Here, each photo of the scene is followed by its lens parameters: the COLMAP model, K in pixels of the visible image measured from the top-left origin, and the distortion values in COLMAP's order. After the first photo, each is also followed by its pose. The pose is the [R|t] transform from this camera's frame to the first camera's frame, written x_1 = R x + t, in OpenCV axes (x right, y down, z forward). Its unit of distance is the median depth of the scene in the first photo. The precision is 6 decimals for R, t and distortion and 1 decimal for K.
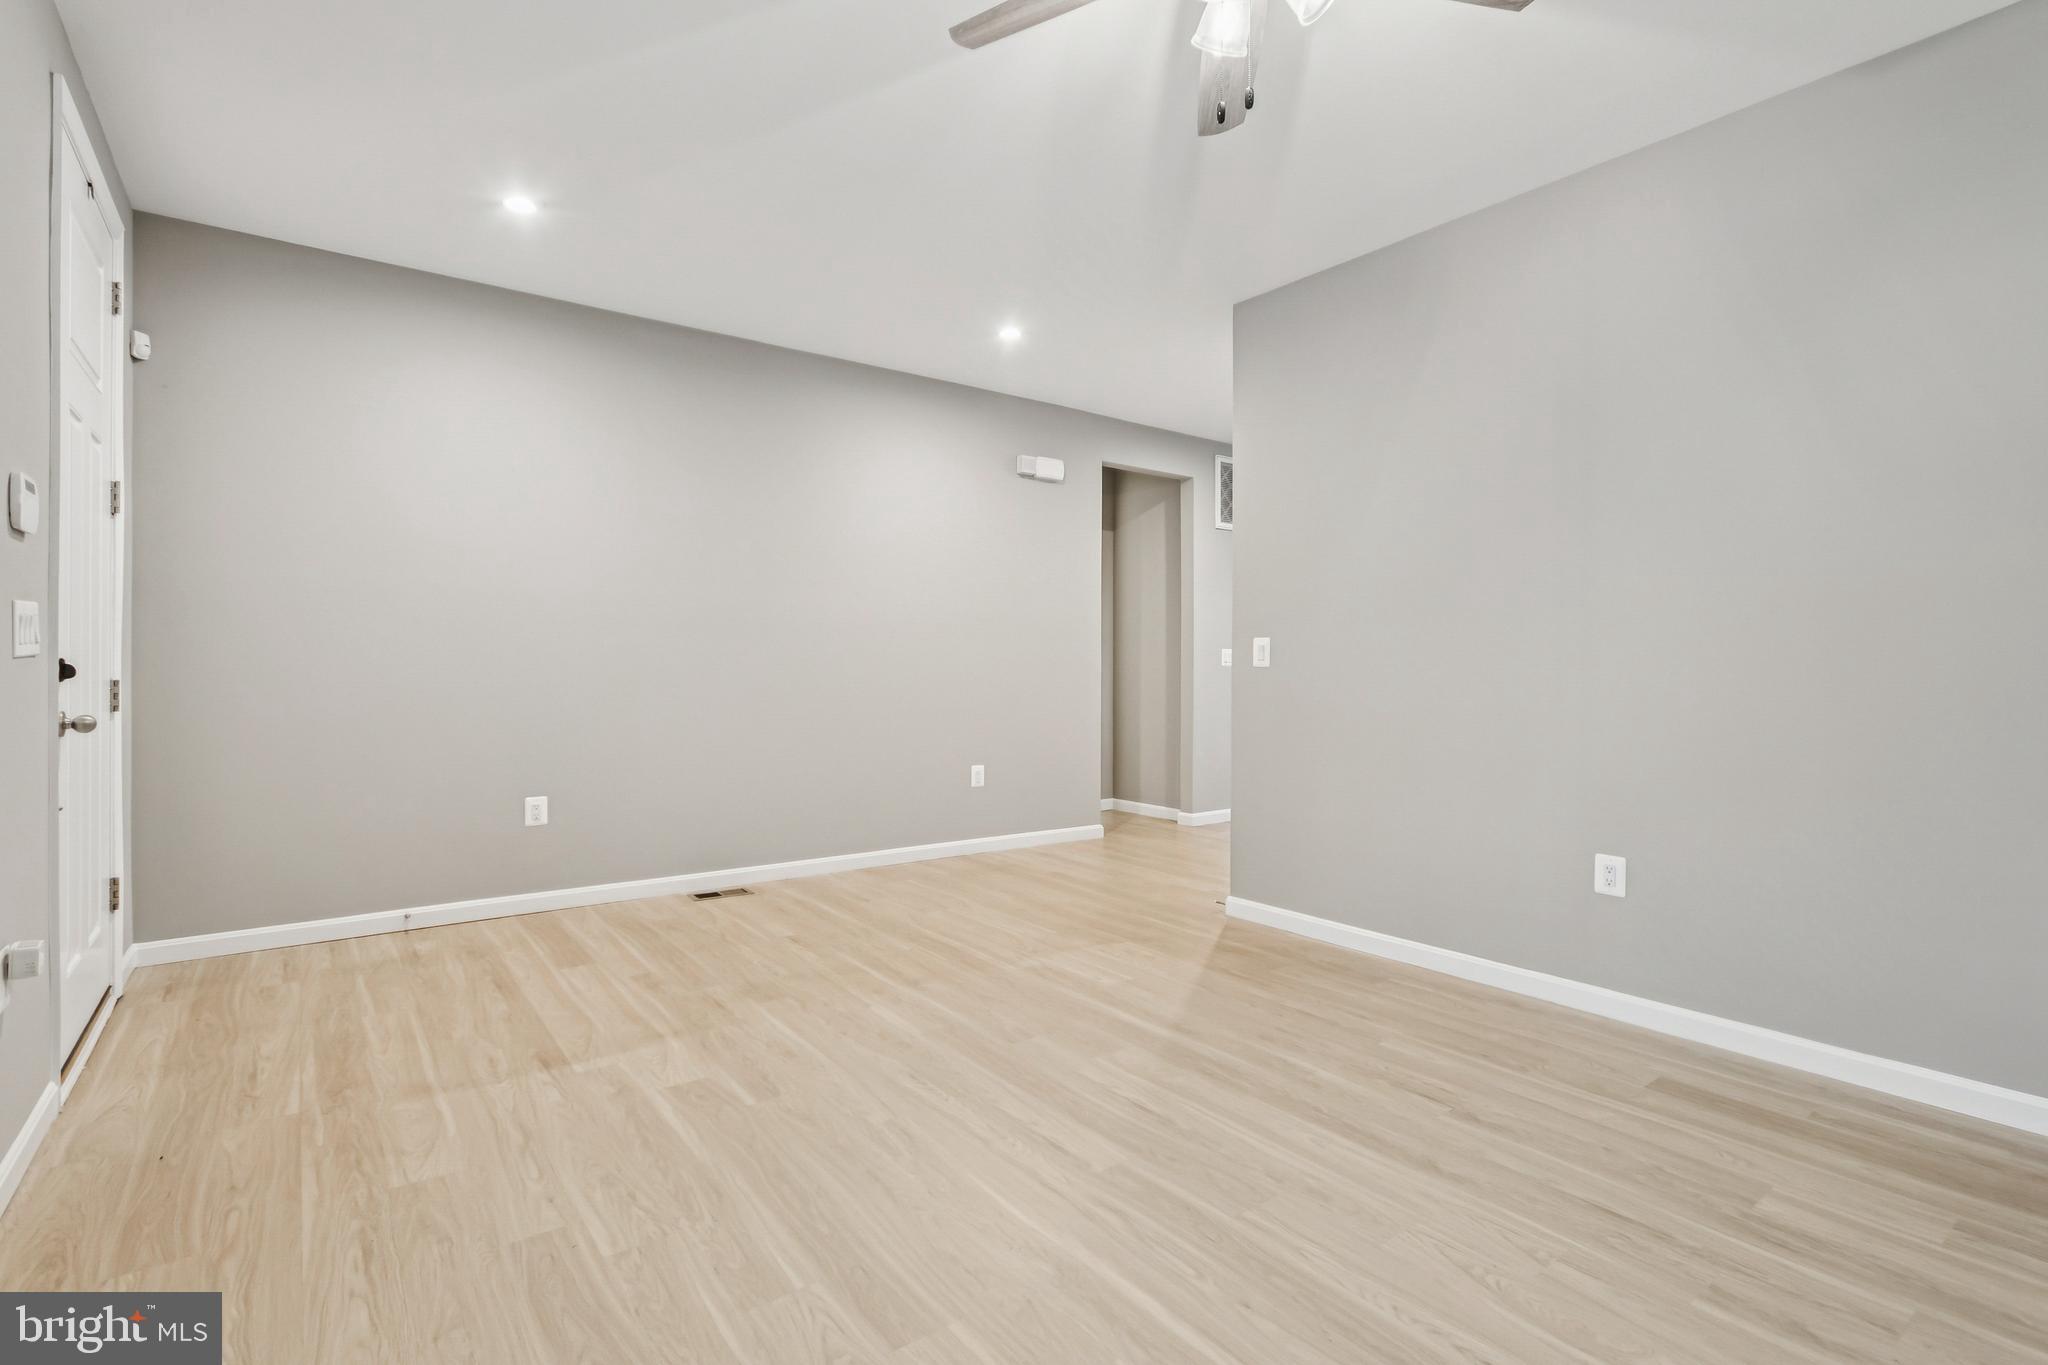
lens RADIAL K [[952.2, 0, 1020.0], [0, 952.2, 677.1], [0, 0, 1]] dist [0.000652, -0.000283]
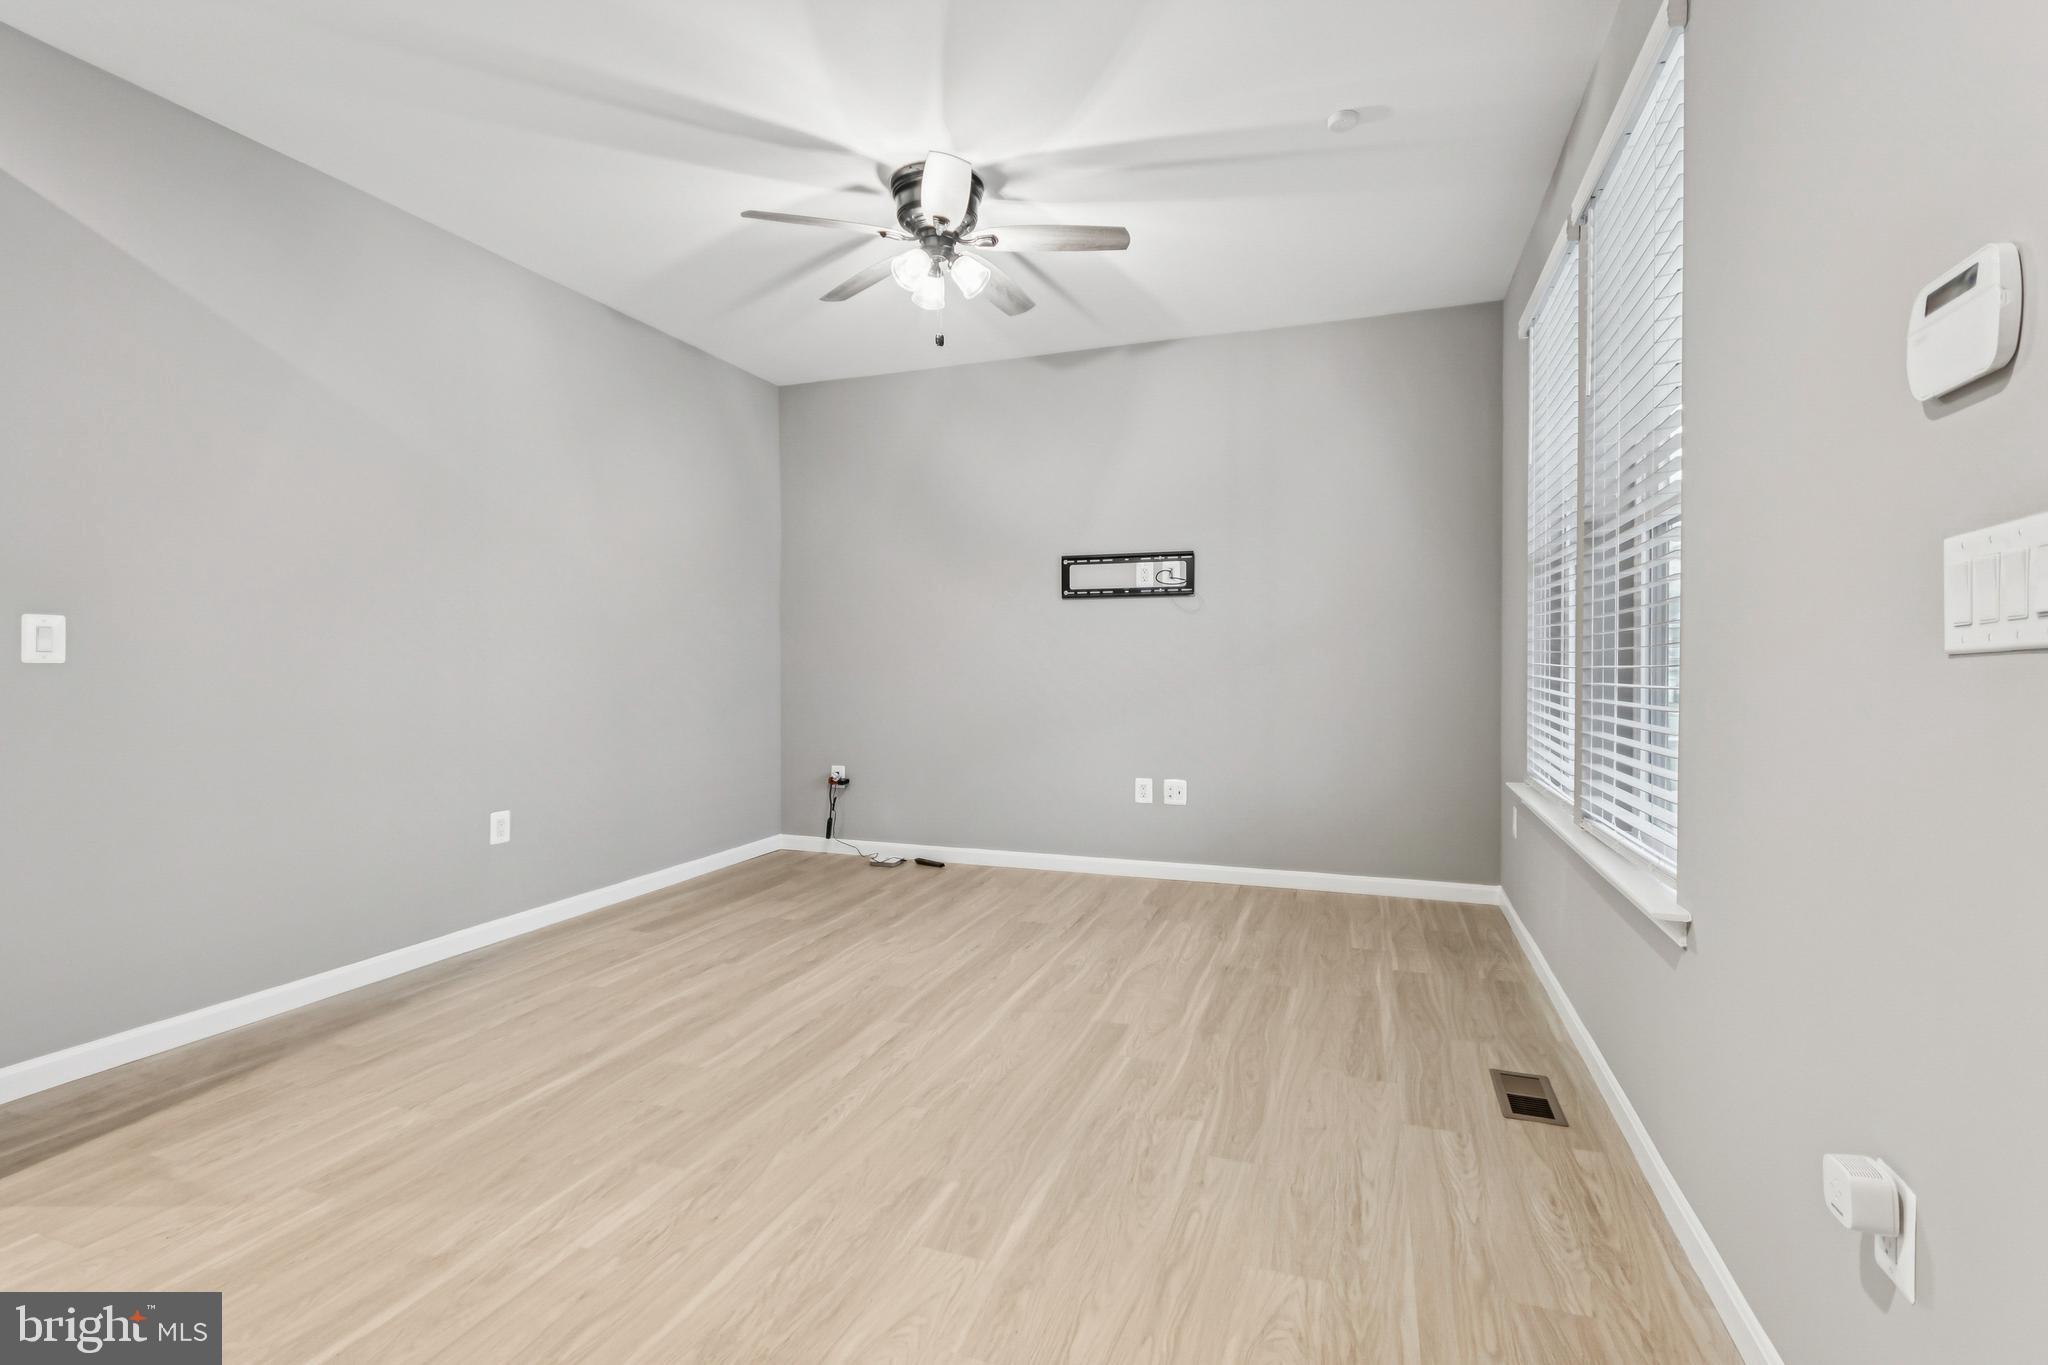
lens RADIAL K [[952.2, 0, 1019.9], [0, 952.2, 670.6], [0, 0, 1]] dist [0.000652, -0.000283]
pose [[-0.543333, -0.013201, 0.839413, -0.950112], [0.007265, 0.999765, 0.020425, -0.021471], [-0.839486, 0.017195, -0.543109, 1.310566]]
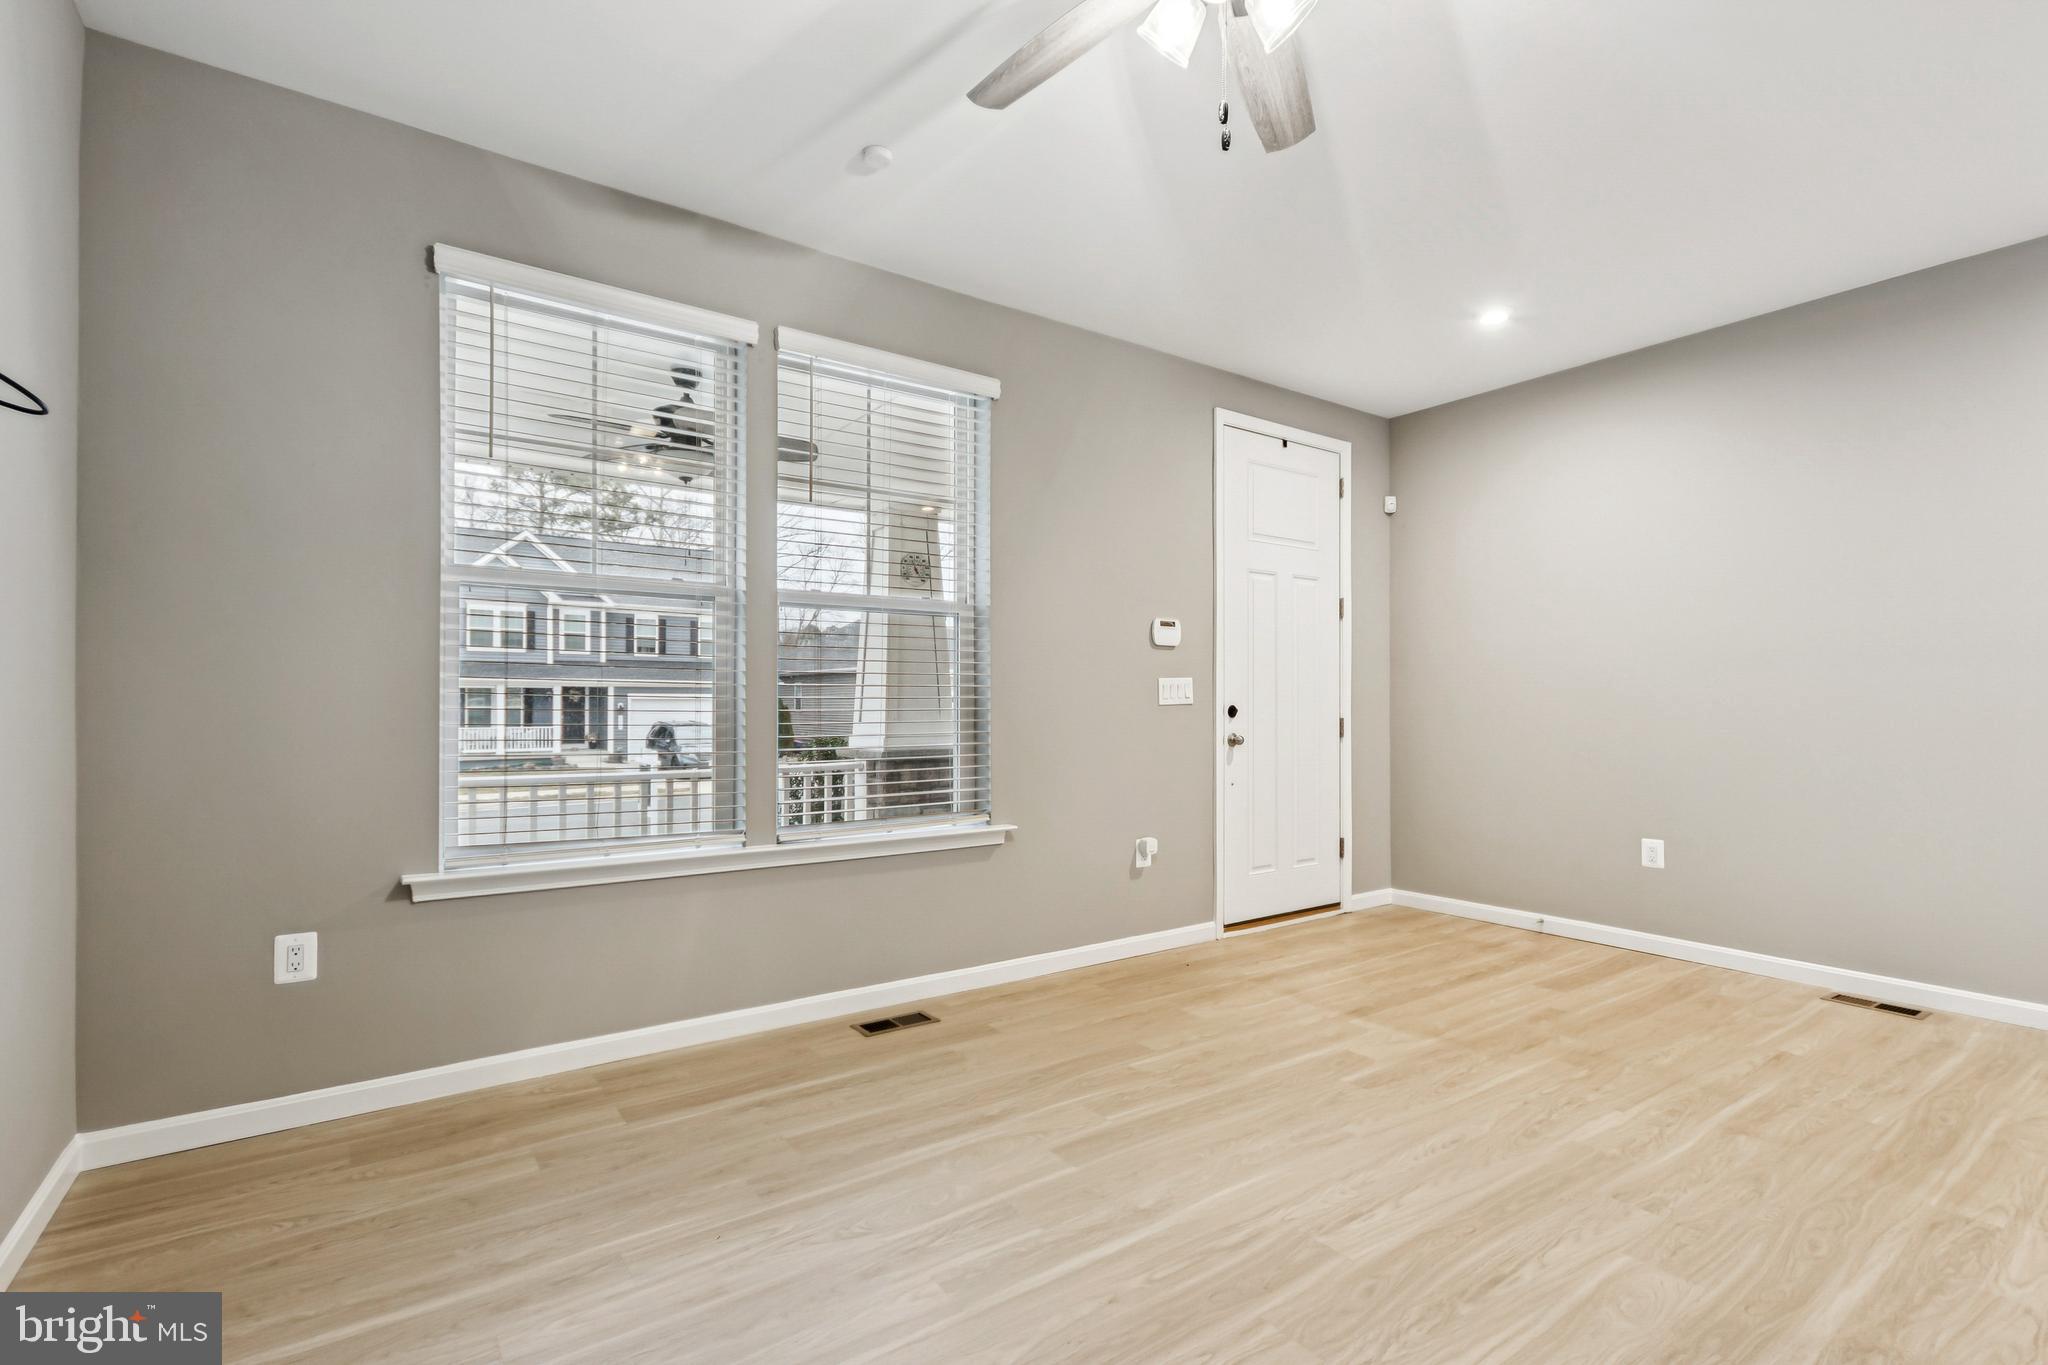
lens RADIAL K [[952.2, 0, 1032.1], [0, 952.2, 697.0], [0, 0, 1]] dist [0.000652, -0.000283]
pose [[-0.020097, -0.014552, -0.999692, 0.849365], [-0.012748, 0.999817, -0.014297, -0.003214], [0.999717, 0.012457, -0.020279, 0.592424]]
